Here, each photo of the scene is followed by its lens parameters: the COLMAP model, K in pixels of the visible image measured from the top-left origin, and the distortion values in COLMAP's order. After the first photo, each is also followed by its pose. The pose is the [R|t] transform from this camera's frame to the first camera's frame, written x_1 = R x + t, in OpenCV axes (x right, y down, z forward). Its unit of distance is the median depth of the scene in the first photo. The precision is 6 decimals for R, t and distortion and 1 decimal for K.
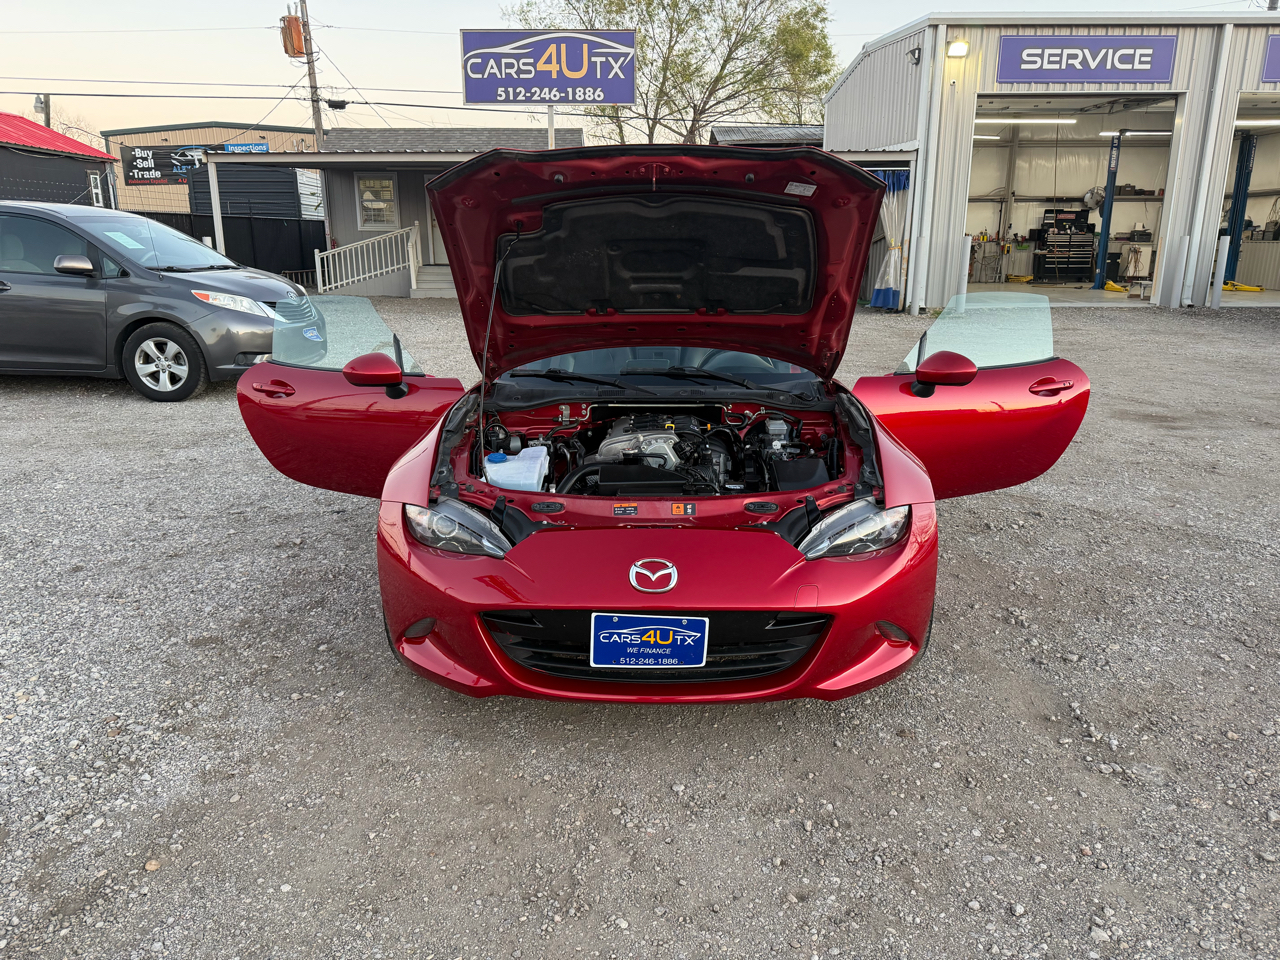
lens RADIAL K [[908.4, 0, 633.2], [0, 908.4, 492.1], [0, 0, 1]] dist [0.028856, -0.031509]
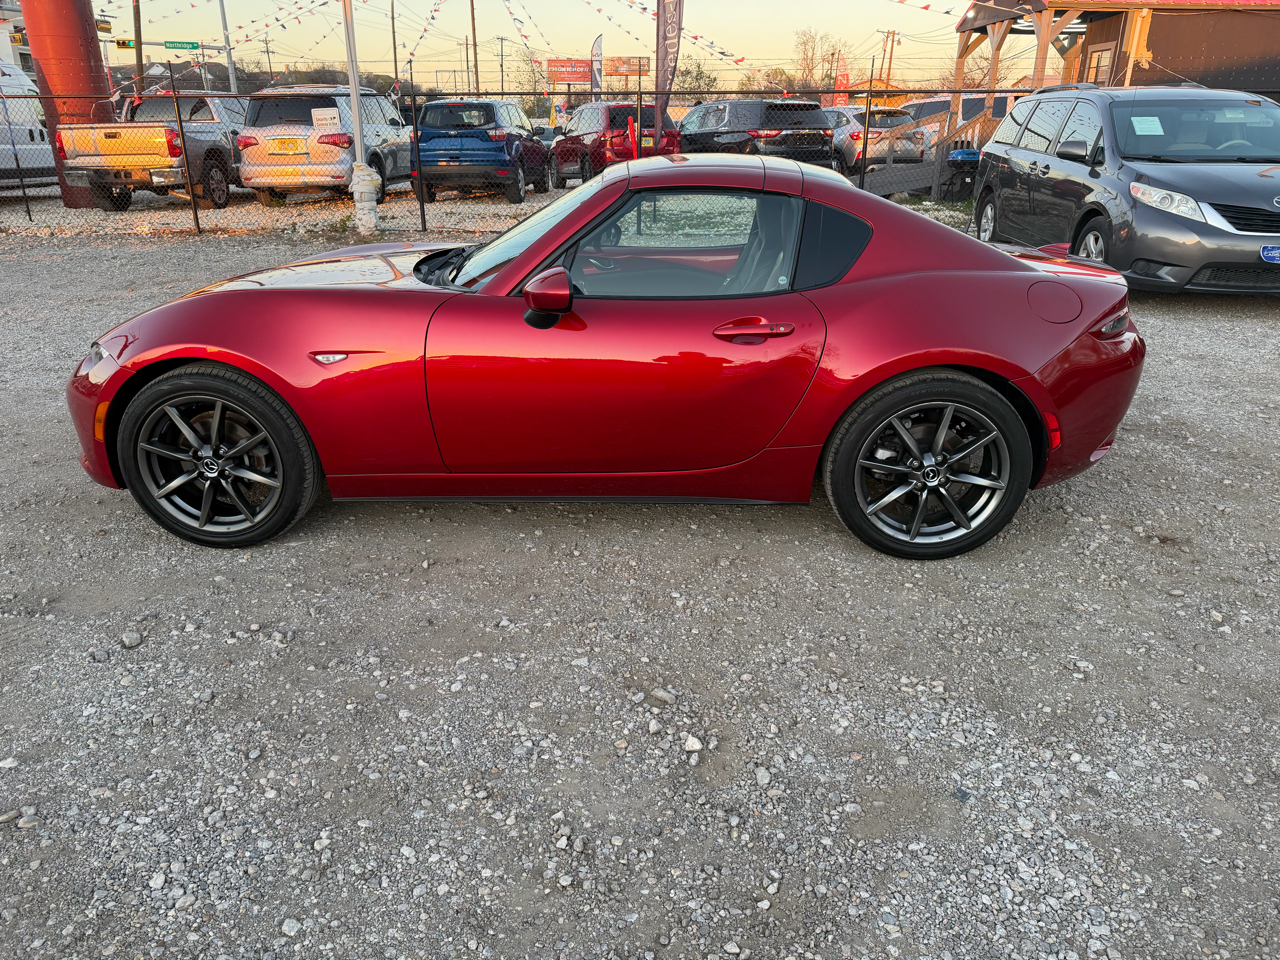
lens RADIAL K [[921.2, 0, 635.7], [0, 921.2, 479.9], [0, 0, 1]] dist [0.031281, -0.043537]
pose [[0.003122, 0.349026, -0.937108, 0.241837], [-0.268068, 0.903106, 0.335469, -0.067861], [0.963395, 0.250161, 0.096382, 0.266161]]
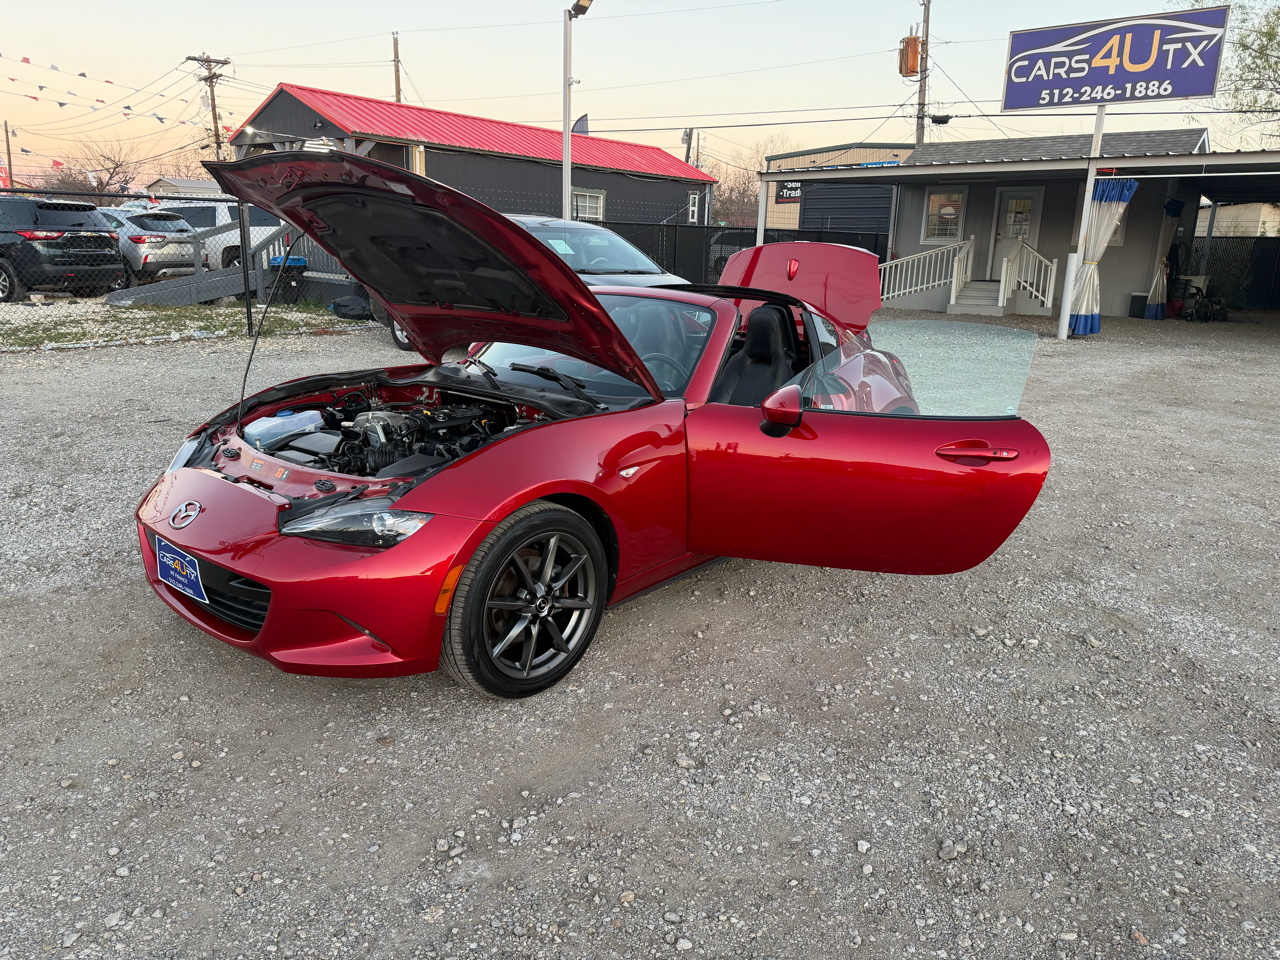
lens RADIAL K [[908.4, 0, 633.2], [0, 908.4, 492.1], [0, 0, 1]] dist [0.028856, -0.031509]
pose [[0.764138, 0.184893, -0.617987, 0.183700], [-0.194452, 0.979500, 0.052613, -0.017730], [0.615046, 0.079965, 0.784426, 0.062904]]
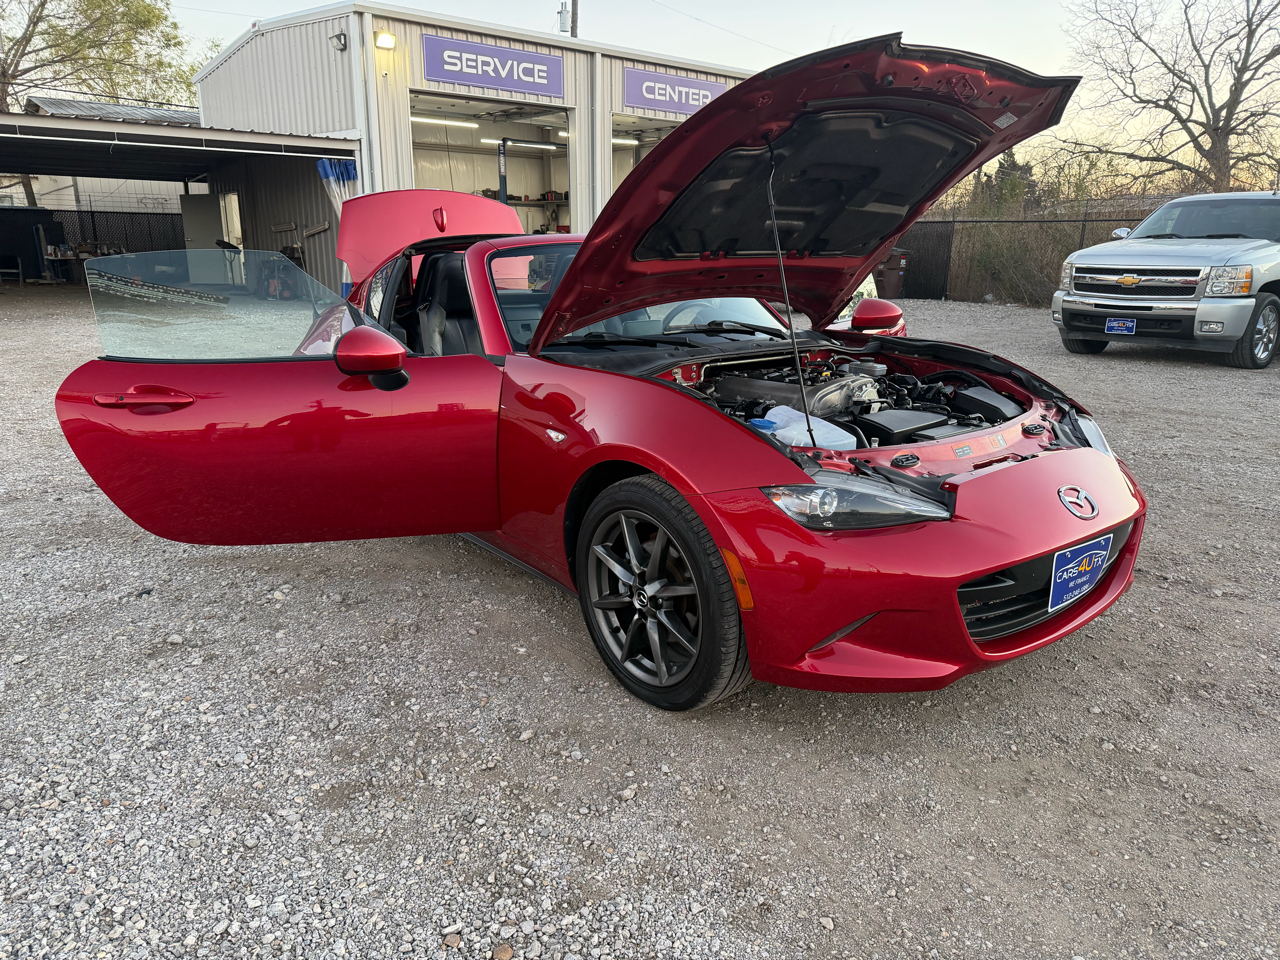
lens RADIAL K [[919.3, 0, 642.7], [0, 919.3, 501.2], [0, 0, 1]] dist [-0.000011, -0.006484]
pose [[0.756584, -0.168696, 0.631761, -0.143280], [0.168298, 0.983837, 0.061159, -0.006970], [-0.631867, 0.060052, 0.772747, 0.081260]]
